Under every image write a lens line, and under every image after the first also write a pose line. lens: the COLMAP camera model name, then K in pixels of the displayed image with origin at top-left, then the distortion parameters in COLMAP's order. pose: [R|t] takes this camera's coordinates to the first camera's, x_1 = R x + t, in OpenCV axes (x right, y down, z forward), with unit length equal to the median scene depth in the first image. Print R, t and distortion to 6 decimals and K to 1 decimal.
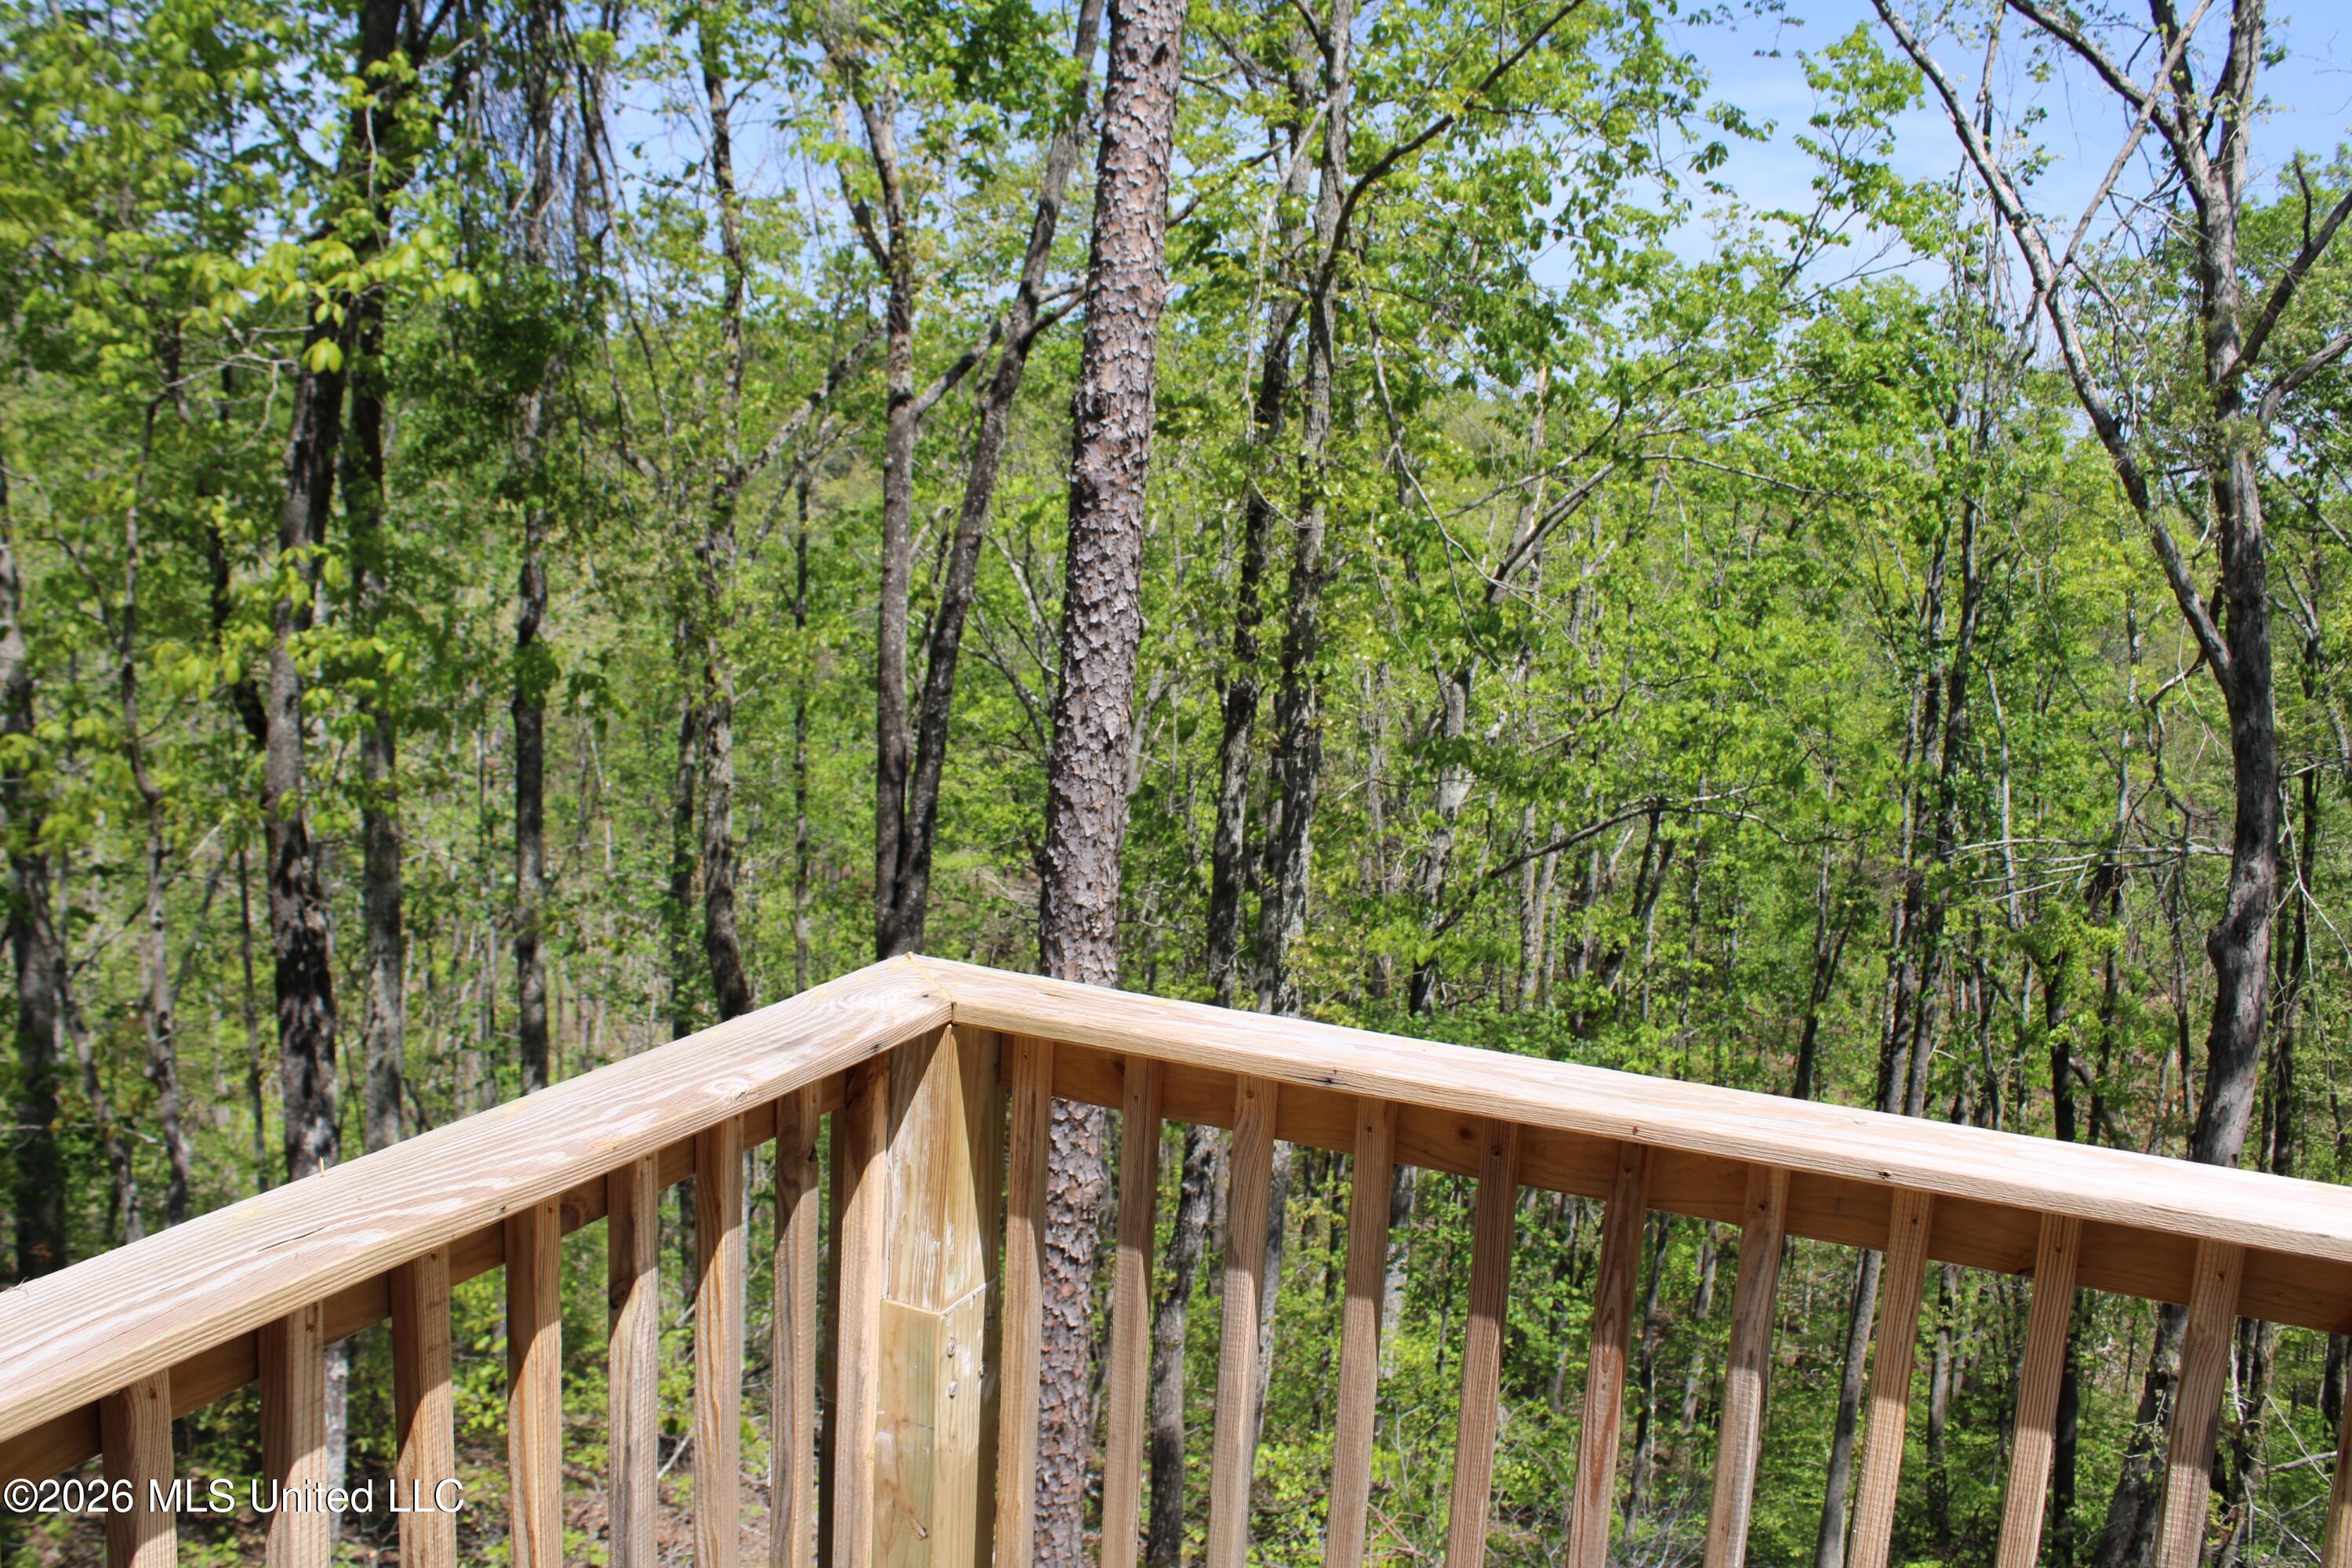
lens RADIAL K [[1998.2, 0, 1177.4], [0, 1998.2, 781.6], [0, 0, 1]] dist [-0.081308, -0.001128]
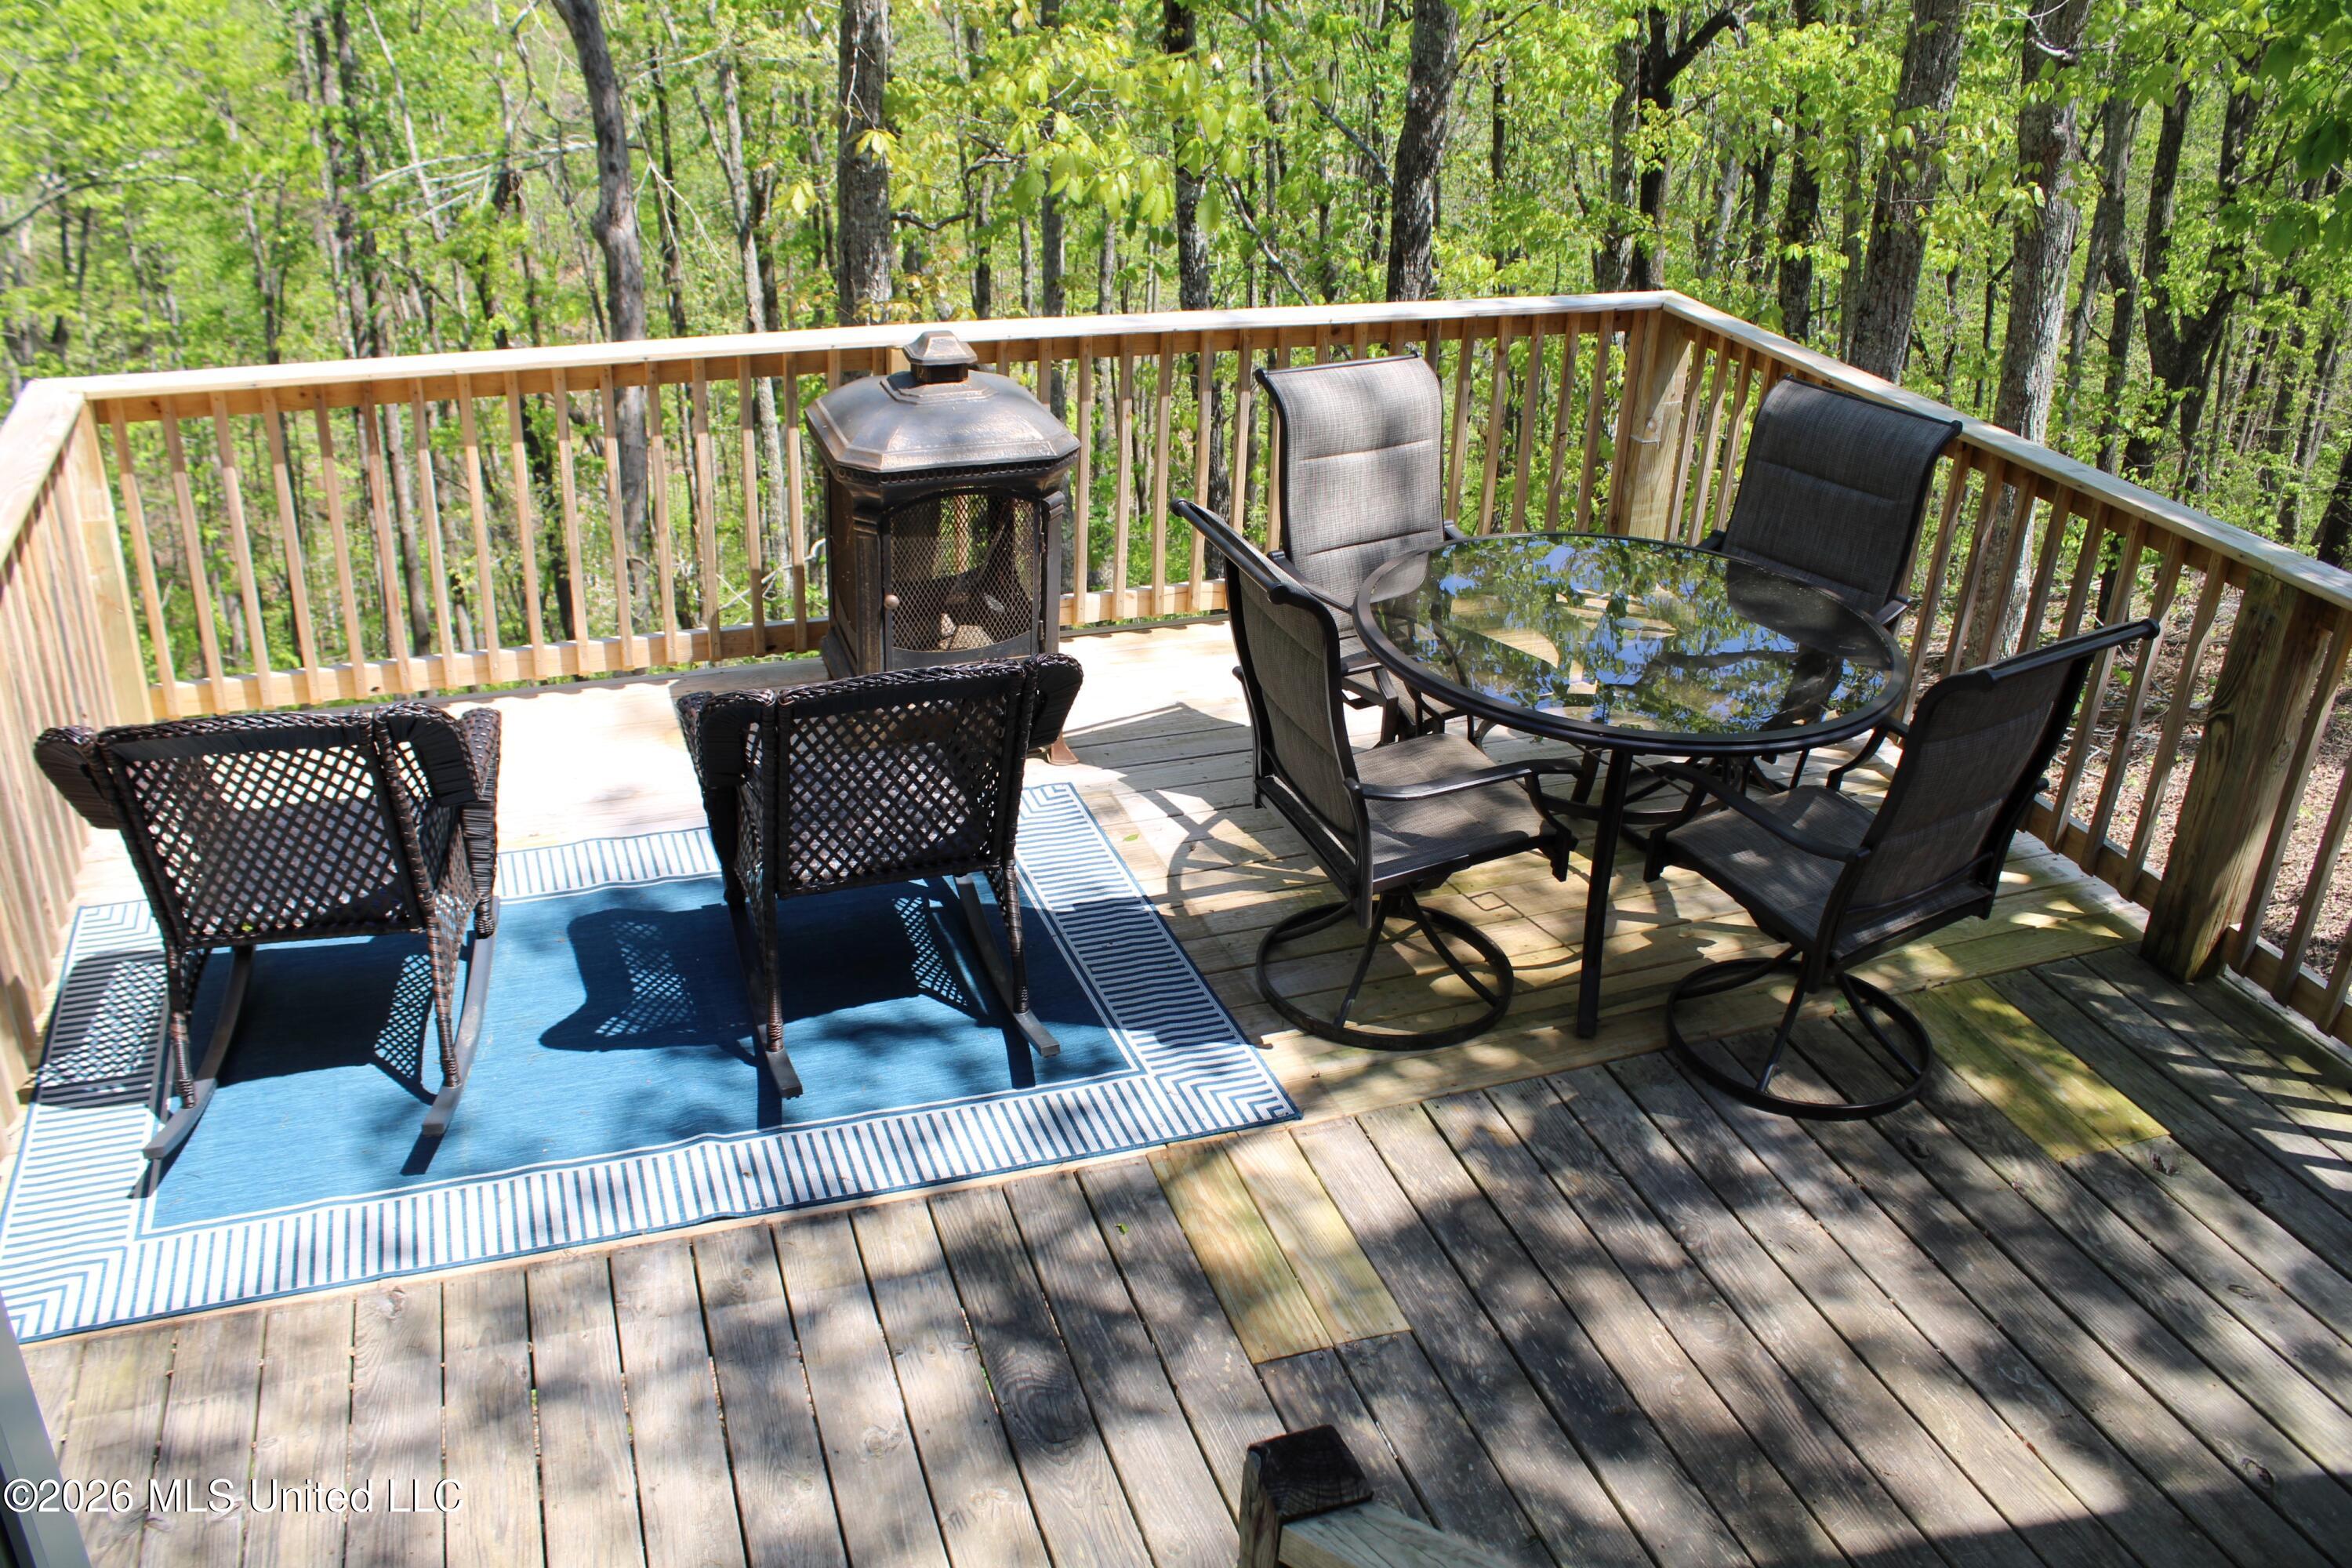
lens RADIAL K [[1998.2, 0, 1176.9], [0, 1998.2, 781.0], [0, 0, 1]] dist [-0.081308, -0.001128]
pose [[0.718648, -0.330860, 0.611618, -0.061633], [0.103206, 0.920560, 0.376719, -0.019145], [-0.687672, -0.207606, 0.695706, -0.138758]]
